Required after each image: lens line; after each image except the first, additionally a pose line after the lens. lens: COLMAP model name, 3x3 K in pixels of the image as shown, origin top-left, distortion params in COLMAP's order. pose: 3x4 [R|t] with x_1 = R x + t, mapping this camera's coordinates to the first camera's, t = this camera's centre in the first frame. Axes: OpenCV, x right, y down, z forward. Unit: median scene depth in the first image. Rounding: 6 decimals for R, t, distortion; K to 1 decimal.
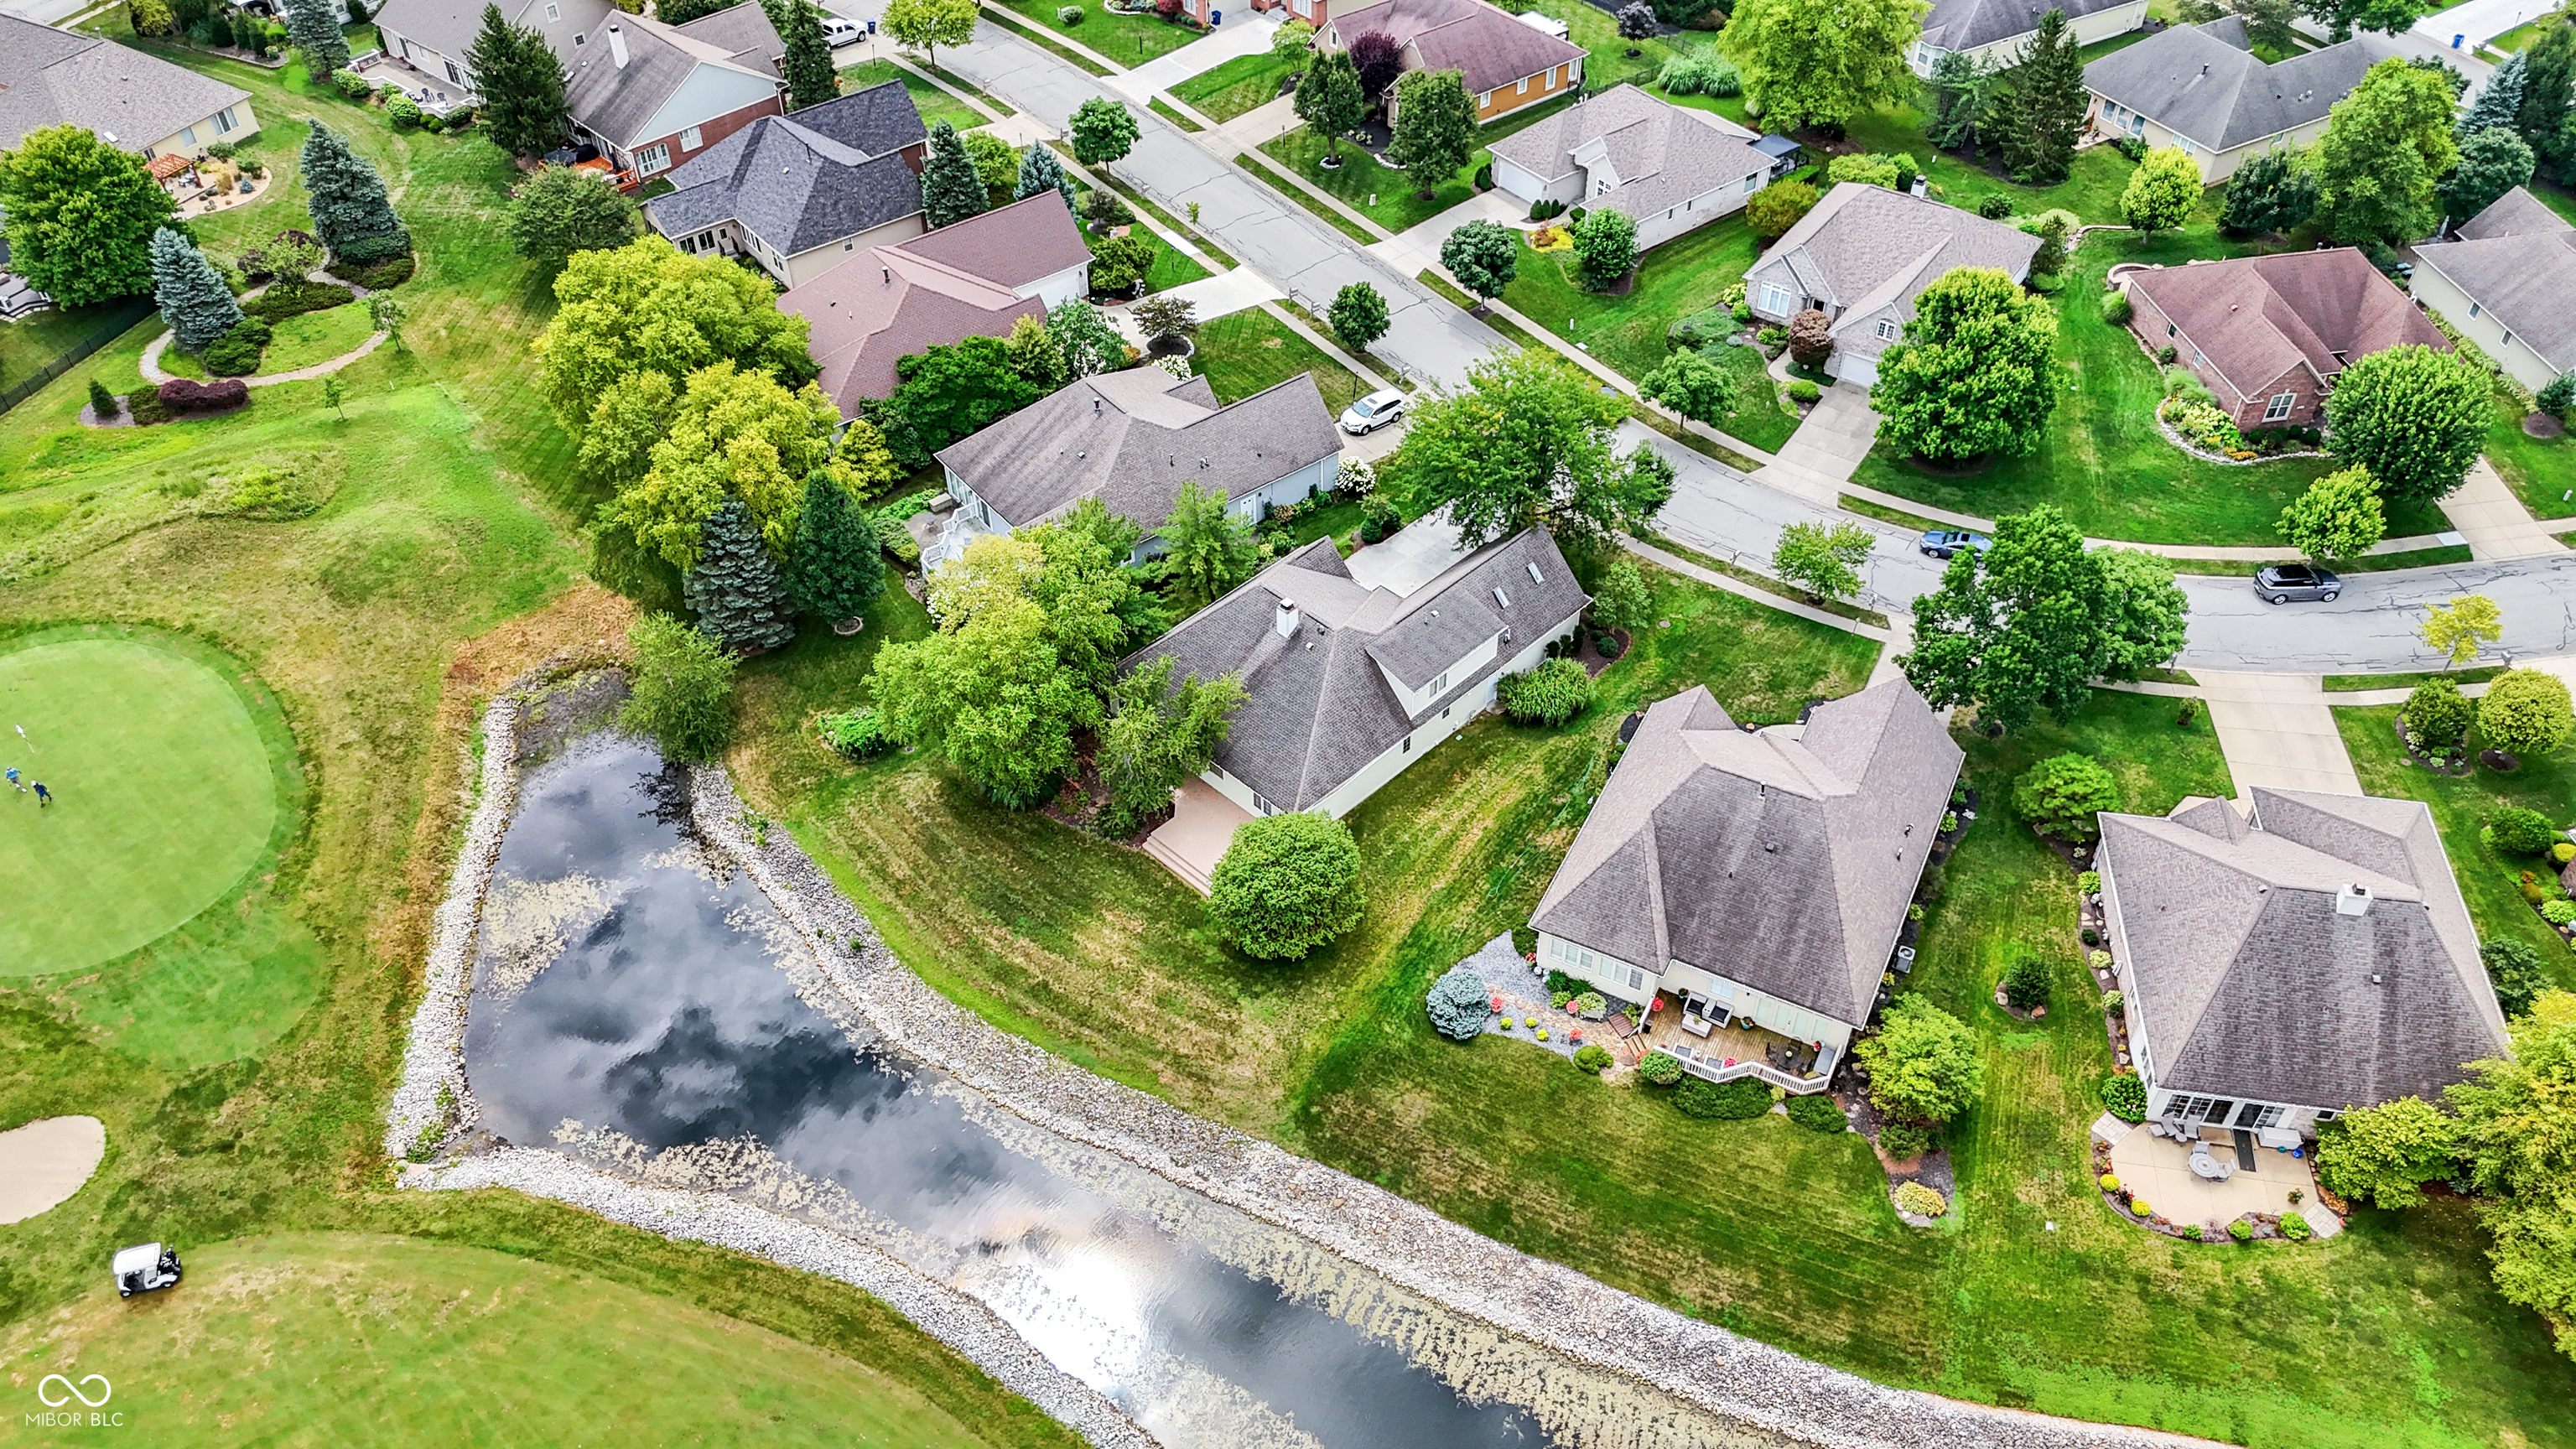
lens RADIAL K [[1910.5, 0, 1288.0], [0, 1910.5, 724.5], [0, 0, 1]] dist [0.021230, -0.010355]
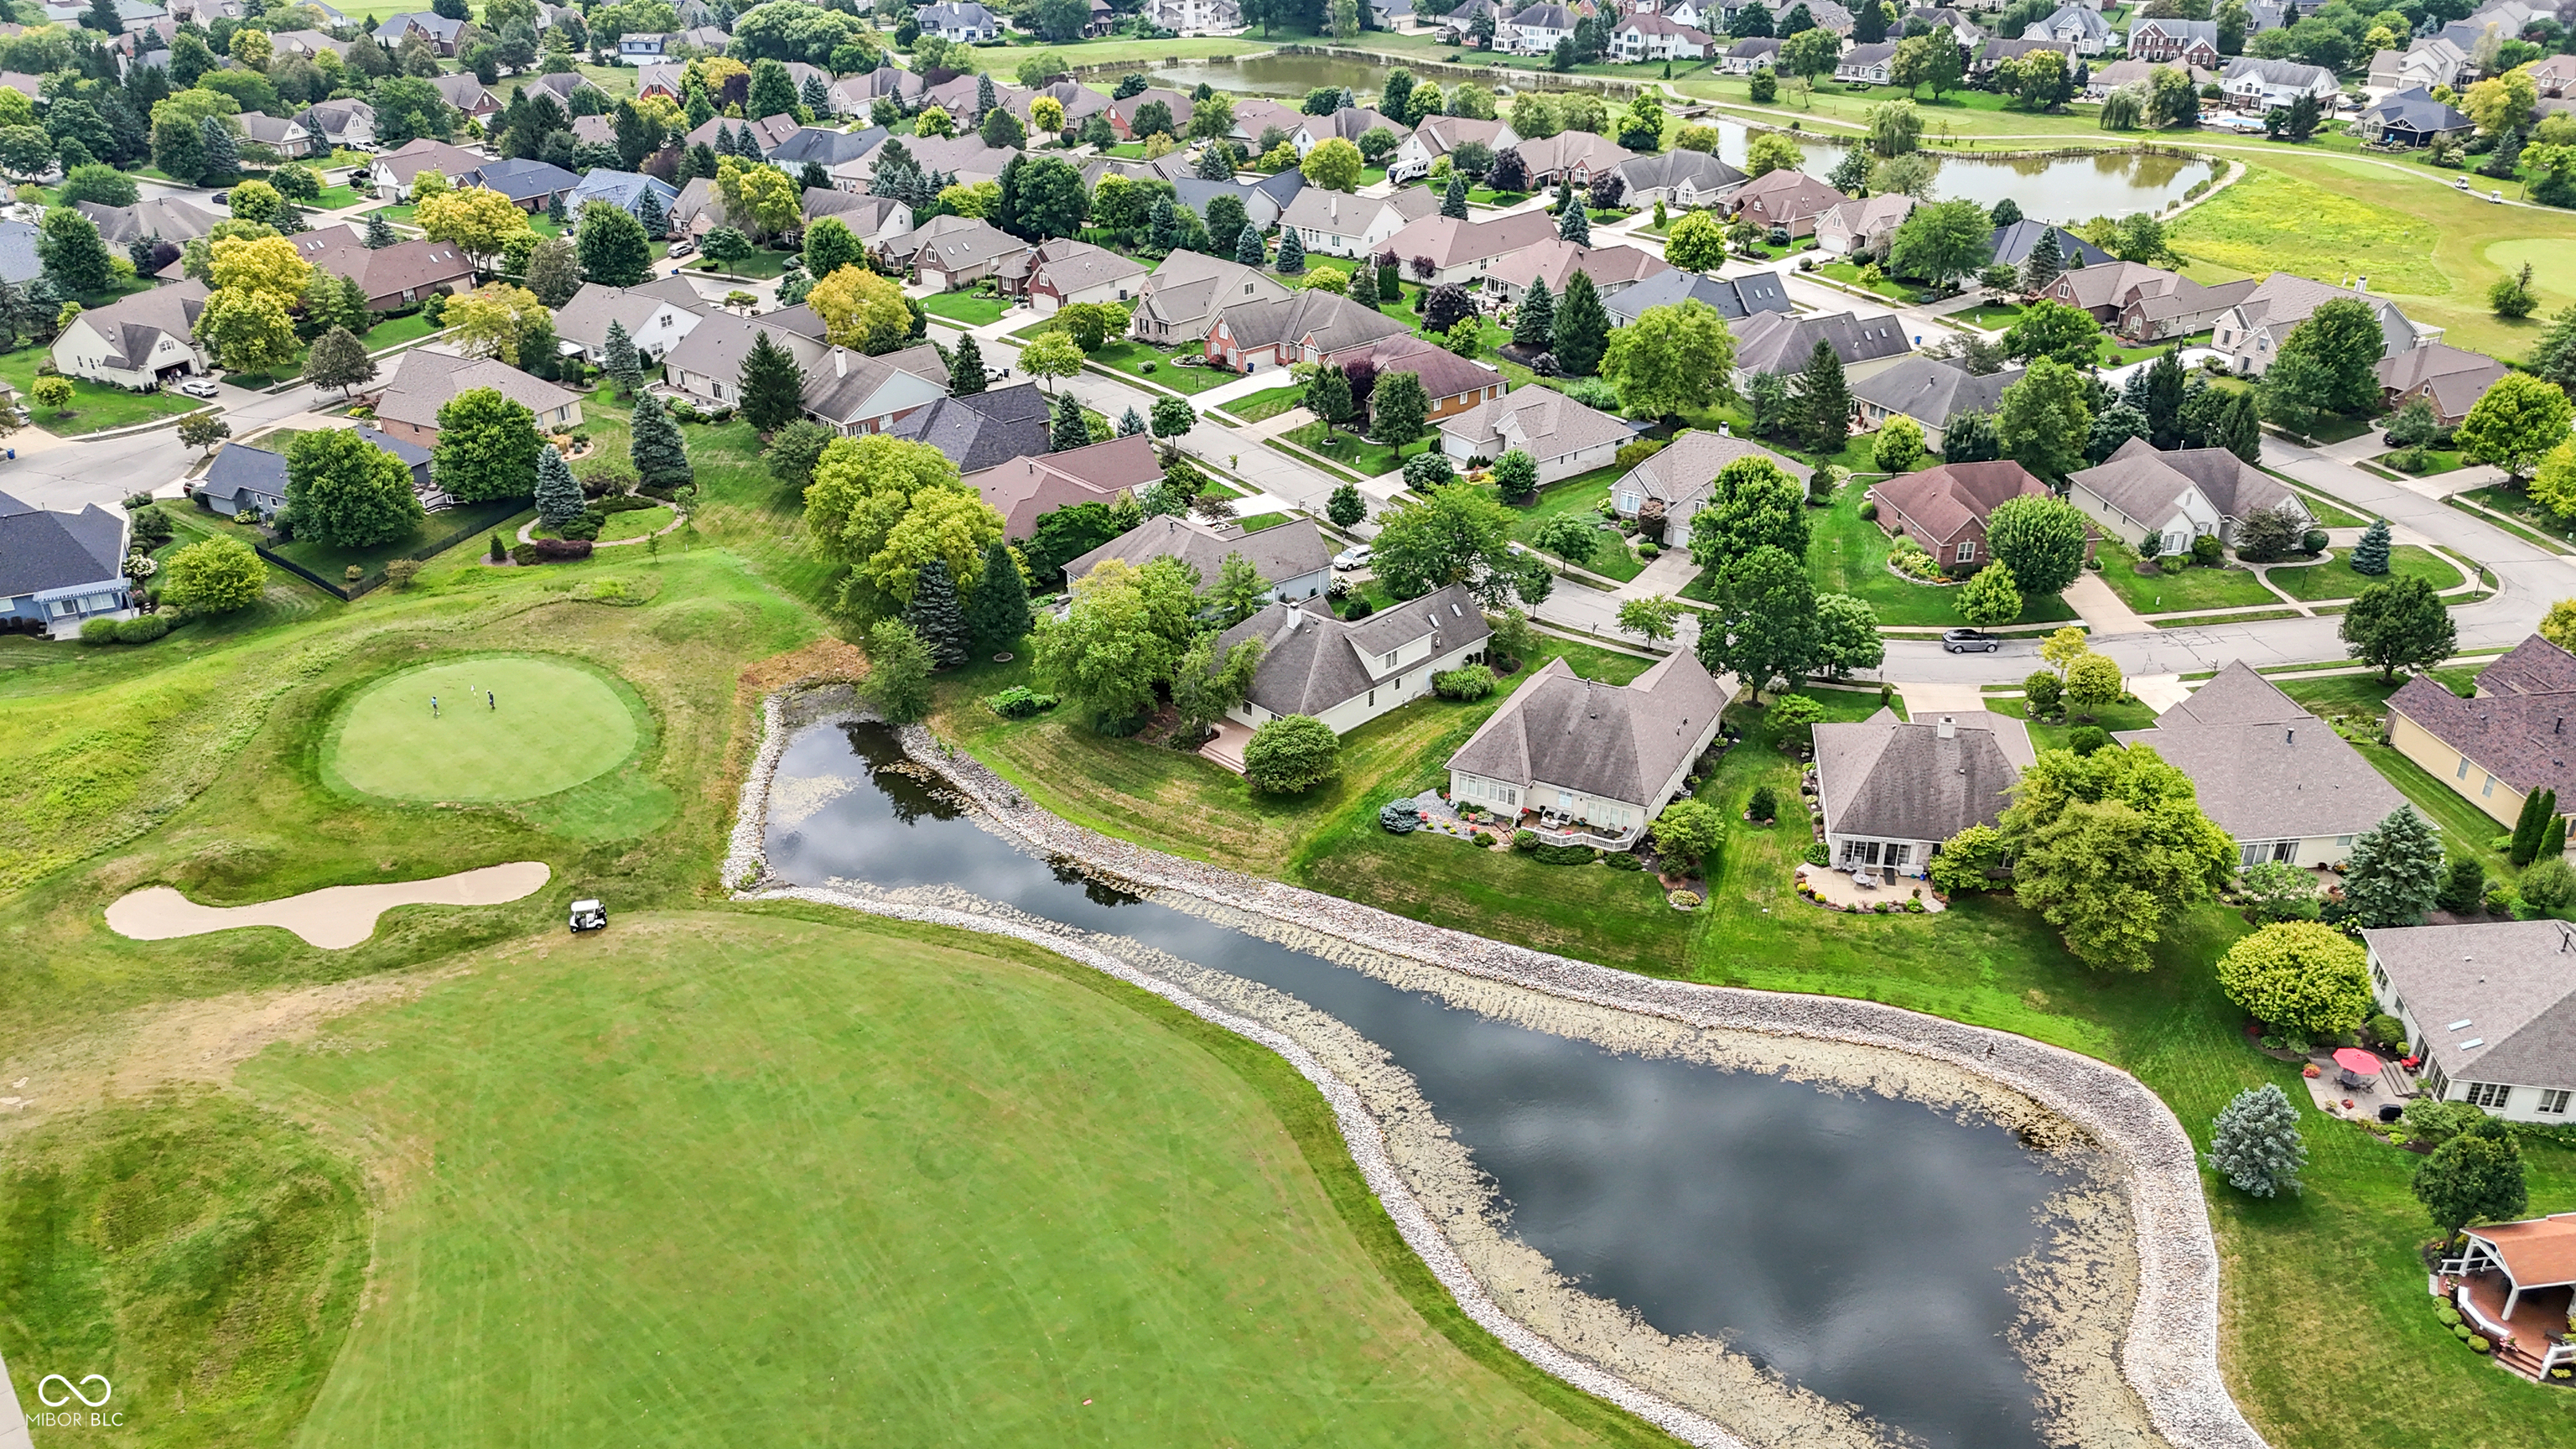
lens RADIAL K [[1910.5, 0, 1288.0], [0, 1910.5, 724.5], [0, 0, 1]] dist [0.021230, -0.010355]
pose [[0.999921, 0.006271, -0.010904, 0.012624], [-0.008992, 0.962520, -0.271060, 0.466541], [0.008796, 0.271136, 0.962501, -0.496797]]
